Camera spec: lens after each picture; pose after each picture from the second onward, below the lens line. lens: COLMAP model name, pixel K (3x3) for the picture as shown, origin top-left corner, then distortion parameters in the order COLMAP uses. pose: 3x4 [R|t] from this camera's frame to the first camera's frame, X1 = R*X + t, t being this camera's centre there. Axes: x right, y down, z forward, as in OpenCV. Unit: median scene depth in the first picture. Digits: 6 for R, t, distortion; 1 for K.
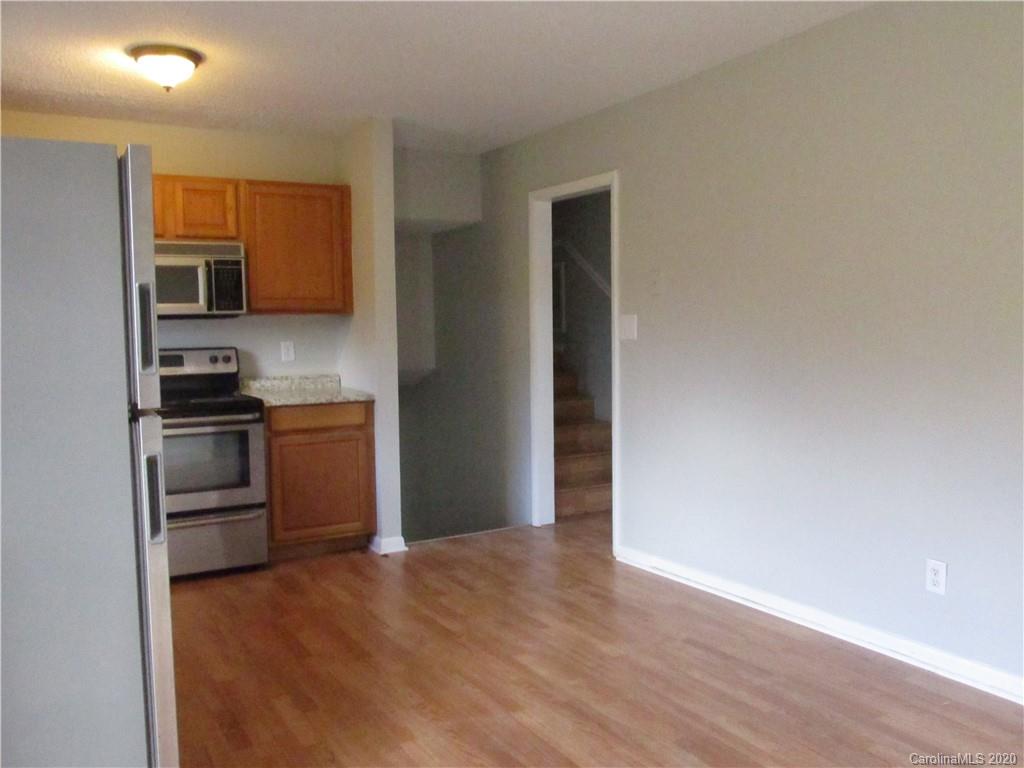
lens RADIAL K [[852.5, 0, 516.5], [0, 852.5, 385.0], [0, 0, 1]] dist [-0.036745, 0.001335]
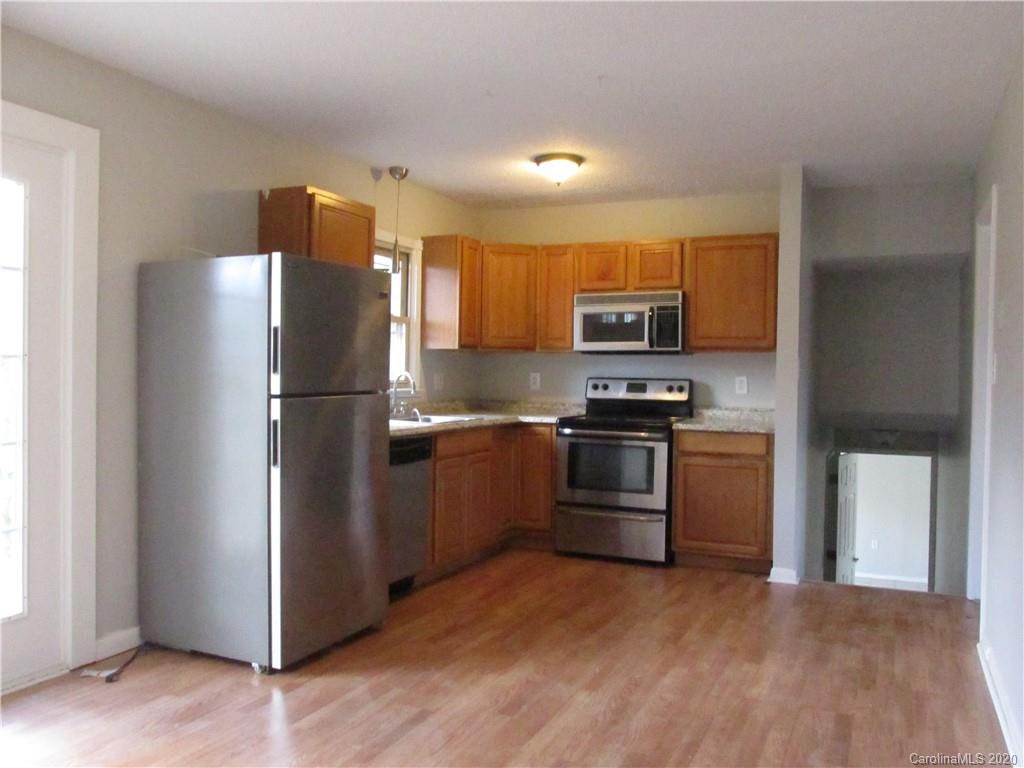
lens RADIAL K [[852.5, 0, 516.5], [0, 852.5, 385.0], [0, 0, 1]] dist [-0.036745, 0.001335]
pose [[0.573047, 0.038367, -0.818624, 0.528213], [-0.080479, 0.996710, -0.009623, -0.006458], [0.815561, 0.071396, 0.574249, 0.137874]]
